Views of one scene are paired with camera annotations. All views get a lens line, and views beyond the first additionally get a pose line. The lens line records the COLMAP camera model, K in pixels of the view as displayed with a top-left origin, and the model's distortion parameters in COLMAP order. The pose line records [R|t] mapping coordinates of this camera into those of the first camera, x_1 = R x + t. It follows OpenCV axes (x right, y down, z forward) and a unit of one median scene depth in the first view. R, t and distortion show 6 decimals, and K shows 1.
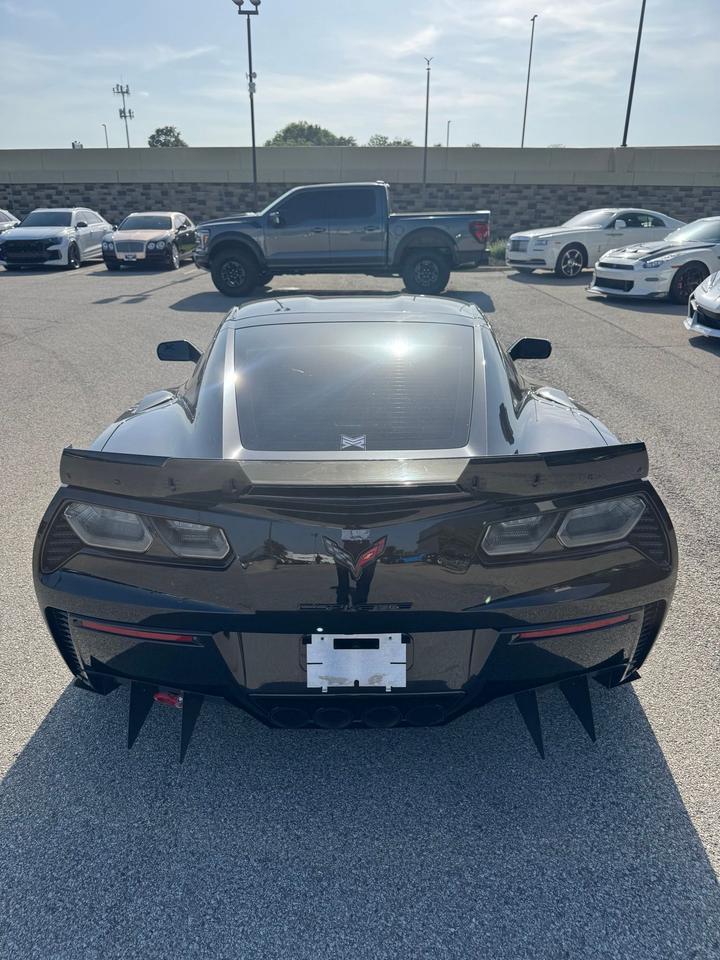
lens RADIAL K [[682.7, 0, 356.5], [0, 682.7, 483.6], [0, 0, 1]] dist [0.035969, -0.057589]
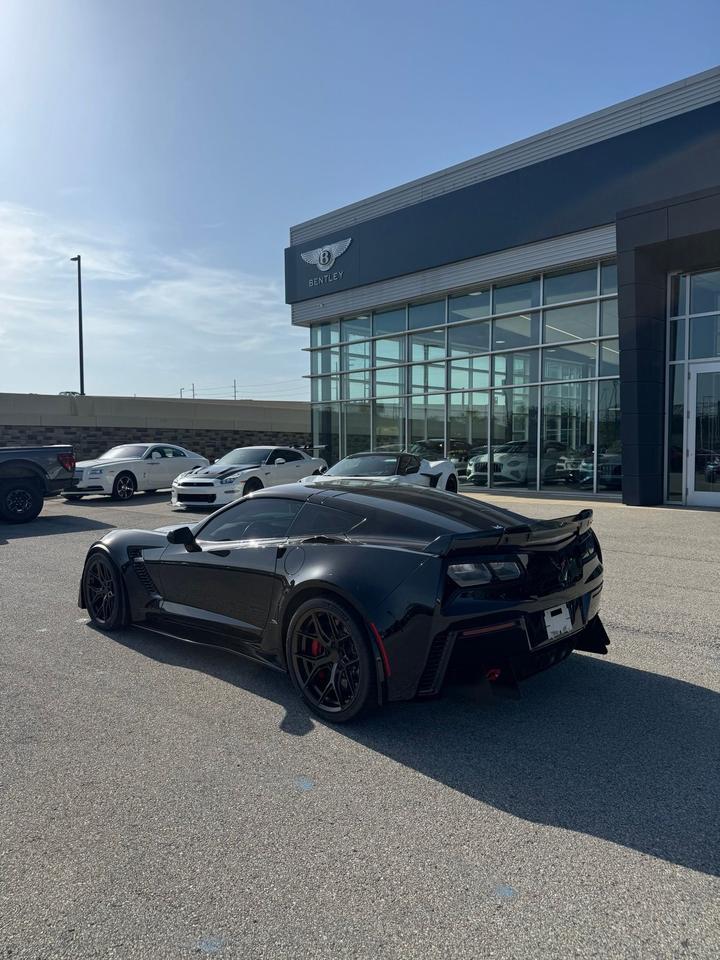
lens RADIAL K [[682.7, 0, 350.1], [0, 682.7, 483.3], [0, 0, 1]] dist [0.035969, -0.057589]
pose [[0.710461, -0.051343, 0.701861, -1.626250], [0.276015, 0.937753, -0.210798, 0.110838], [-0.647349, 0.343488, 0.680408, -0.139754]]
